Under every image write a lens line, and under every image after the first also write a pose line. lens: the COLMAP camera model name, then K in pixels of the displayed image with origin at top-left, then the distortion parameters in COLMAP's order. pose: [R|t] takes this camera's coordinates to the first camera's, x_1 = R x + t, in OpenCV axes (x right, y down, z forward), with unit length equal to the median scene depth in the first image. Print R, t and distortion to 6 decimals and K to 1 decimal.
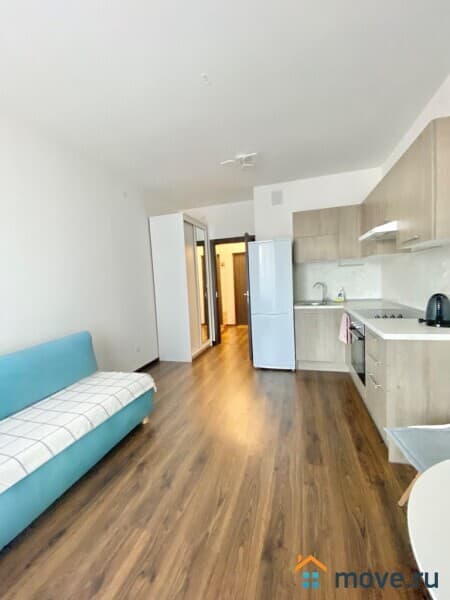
lens RADIAL K [[244.0, 0, 225.1], [0, 244.0, 301.4], [0, 0, 1]] dist [-0.004293, -0.000549]
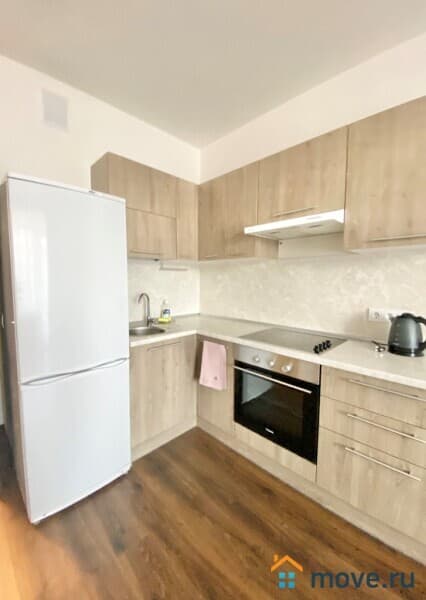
lens RADIAL K [[246.5, 0, 211.3], [0, 246.5, 300.4], [0, 0, 1]] dist [-0.010671, -0.000447]
pose [[0.494252, -0.017025, 0.869152, -0.058907], [0.046647, 0.998887, -0.006960, -0.050830], [-0.868066, 0.043983, 0.494496, 0.598086]]
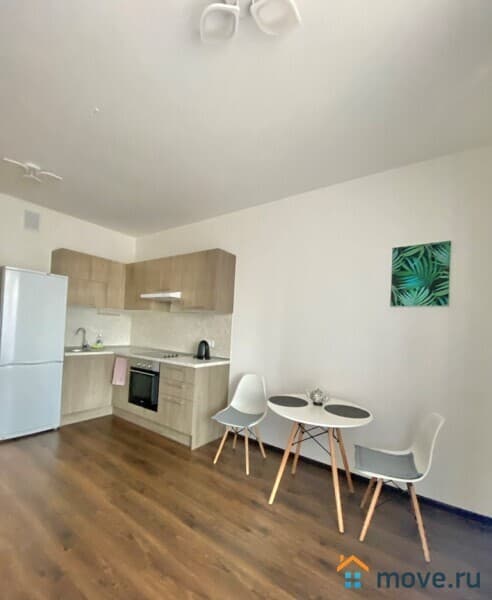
lens RADIAL K [[256.2, 0, 256.2], [0, 256.2, 325.2], [0, 0, 1]] dist [-0.019614, -0.000715]
pose [[0.290438, 0.084538, 0.953152, -0.389472], [0.018661, 0.995400, -0.093972, 0.019216], [-0.956712, 0.045080, 0.287524, 0.061216]]
